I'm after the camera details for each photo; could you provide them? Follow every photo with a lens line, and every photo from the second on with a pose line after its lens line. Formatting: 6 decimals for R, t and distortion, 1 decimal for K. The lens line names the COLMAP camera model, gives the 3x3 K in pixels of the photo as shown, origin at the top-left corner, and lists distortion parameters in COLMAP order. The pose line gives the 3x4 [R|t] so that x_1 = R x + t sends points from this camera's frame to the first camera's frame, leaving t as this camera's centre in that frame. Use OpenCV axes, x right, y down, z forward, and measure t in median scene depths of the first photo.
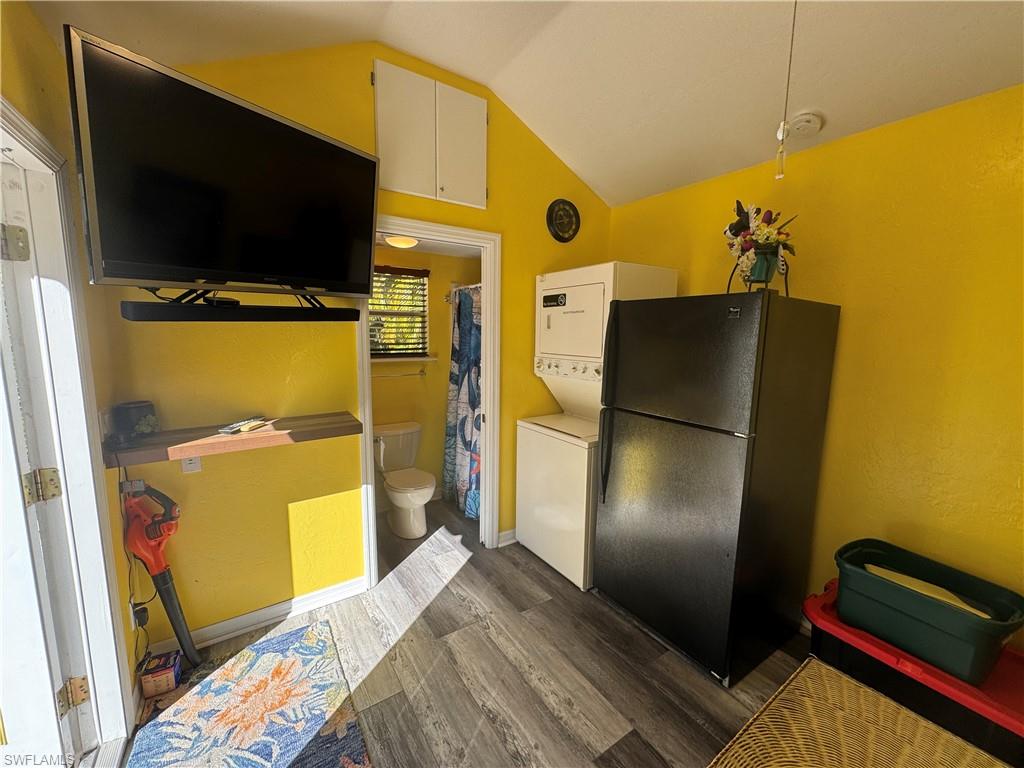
lens RADIAL K [[408.2, 0, 509.0], [0, 408.2, 387.6], [0, 0, 1]] dist [-0.002495, 0.000454]
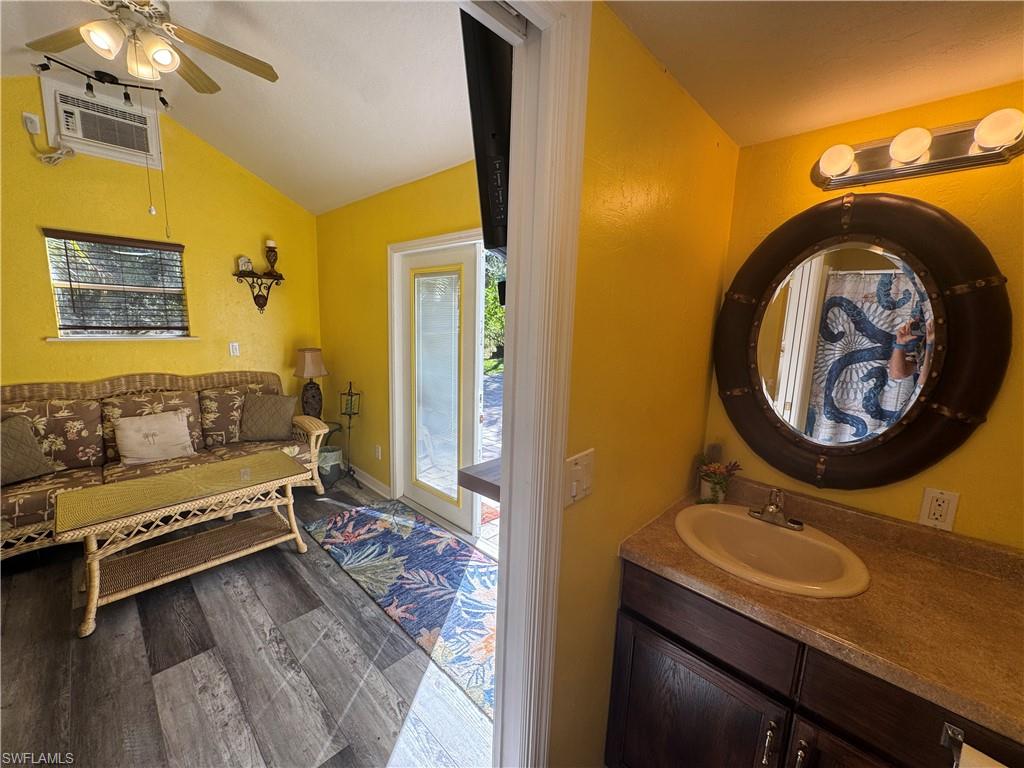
lens RADIAL K [[408.2, 0, 509.1], [0, 408.2, 383.9], [0, 0, 1]] dist [-0.002495, 0.000454]
pose [[-0.975383, -0.011494, -0.220218, -0.288200], [-0.076814, 0.953806, 0.290437, -0.224999], [0.206707, 0.300203, -0.931209, 1.532025]]
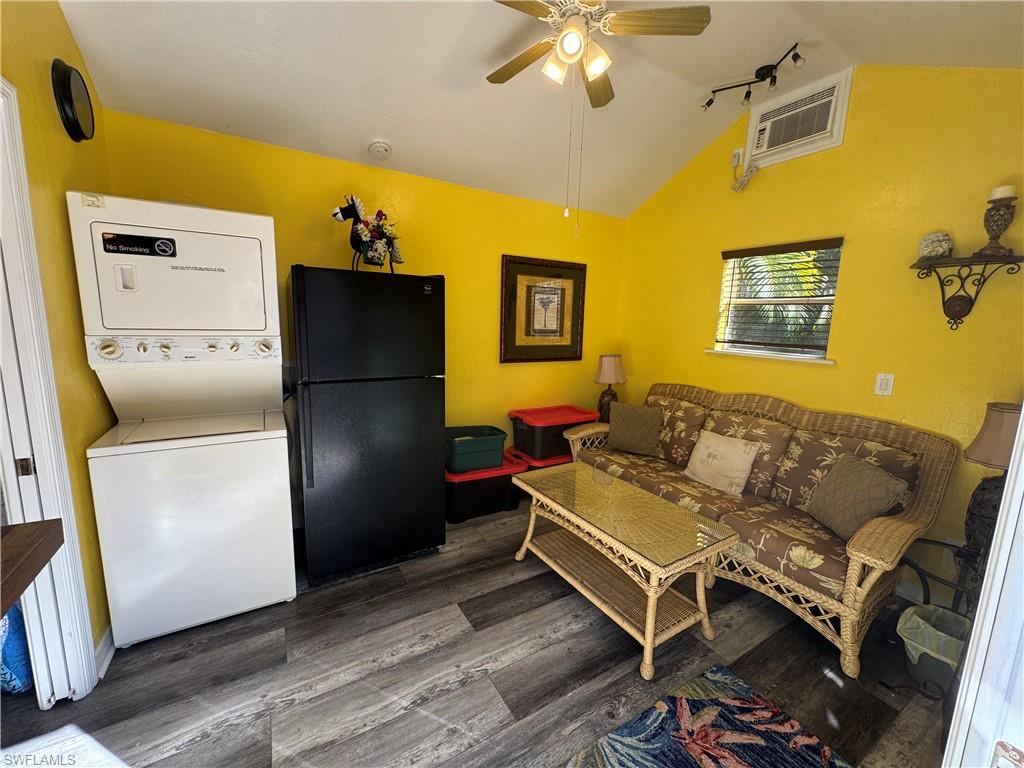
lens RADIAL K [[408.2, 0, 511.1], [0, 408.2, 385.1], [0, 0, 1]] dist [-0.002495, 0.000454]
pose [[0.047013, -0.171500, 0.984062, -0.684821], [0.105762, 0.980468, 0.165821, -0.054755], [-0.993280, 0.096280, 0.064233, 0.519254]]
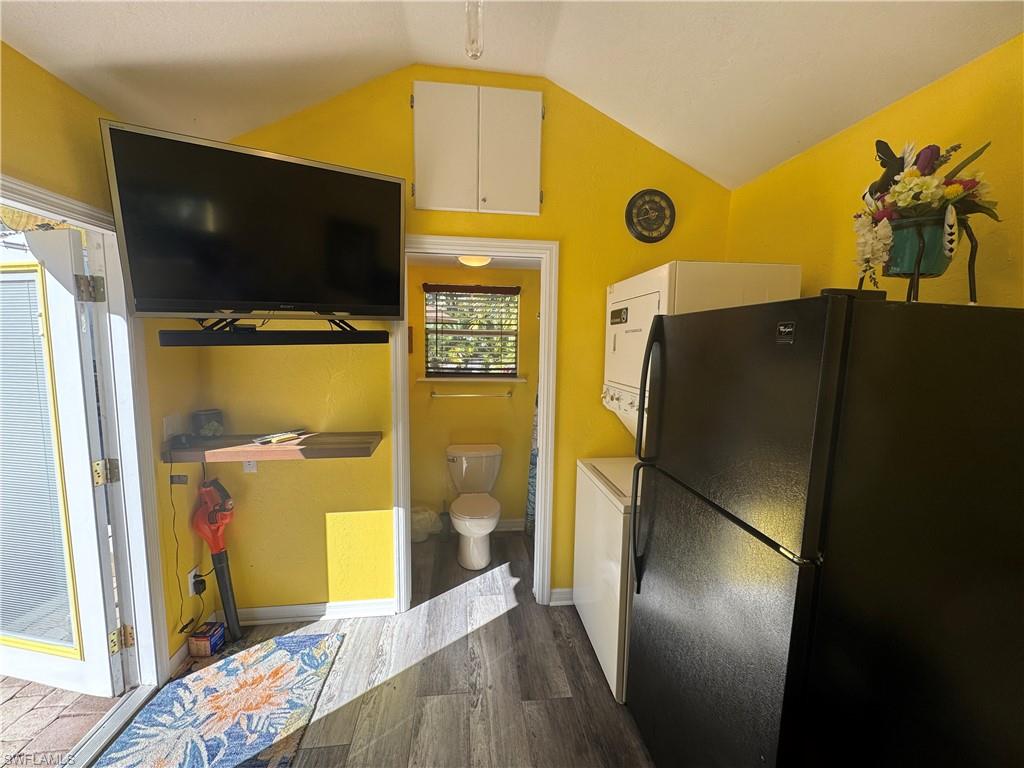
lens RADIAL K [[408.2, 0, 509.2], [0, 408.2, 387.1], [0, 0, 1]] dist [-0.002495, 0.000454]
pose [[0.890612, 0.051278, -0.451863, 0.370964], [-0.067576, 0.997514, -0.019992, -0.058265], [0.449715, 0.048341, 0.891863, 0.256262]]
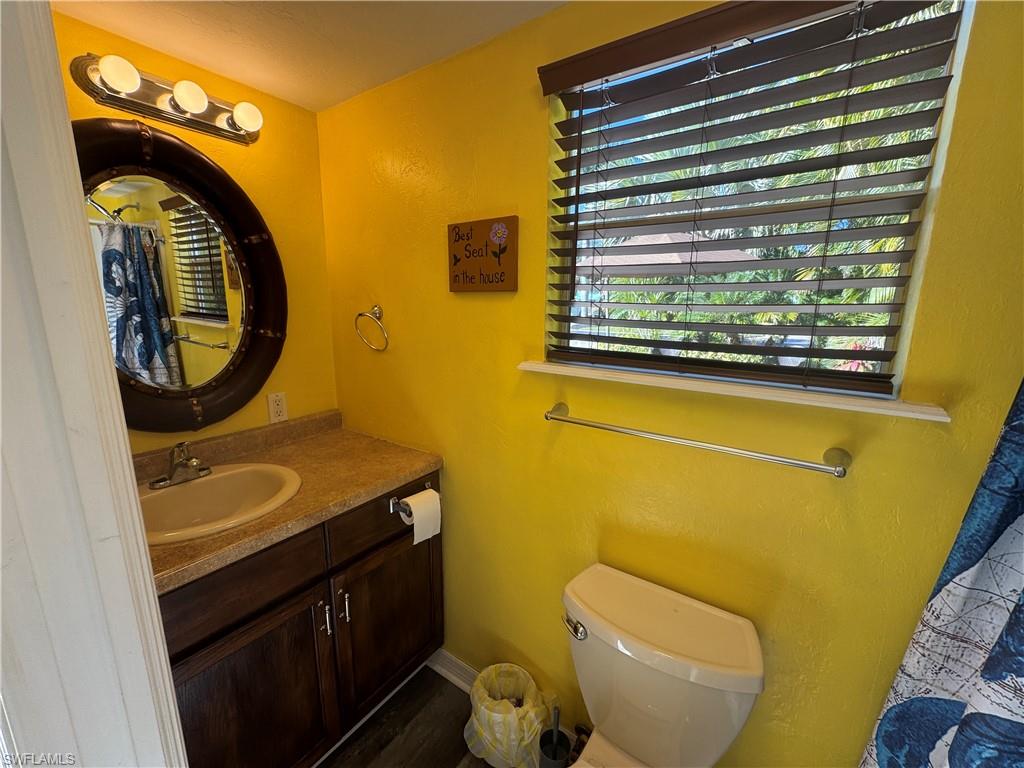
lens RADIAL K [[408.2, 0, 511.7], [0, 408.2, 383.8], [0, 0, 1]] dist [-0.002495, 0.000454]
pose [[0.368119, 0.172818, -0.913577, -0.137107], [-0.137698, 0.981872, 0.130253, -0.142490], [0.919526, 0.077849, 0.385242, 1.276947]]
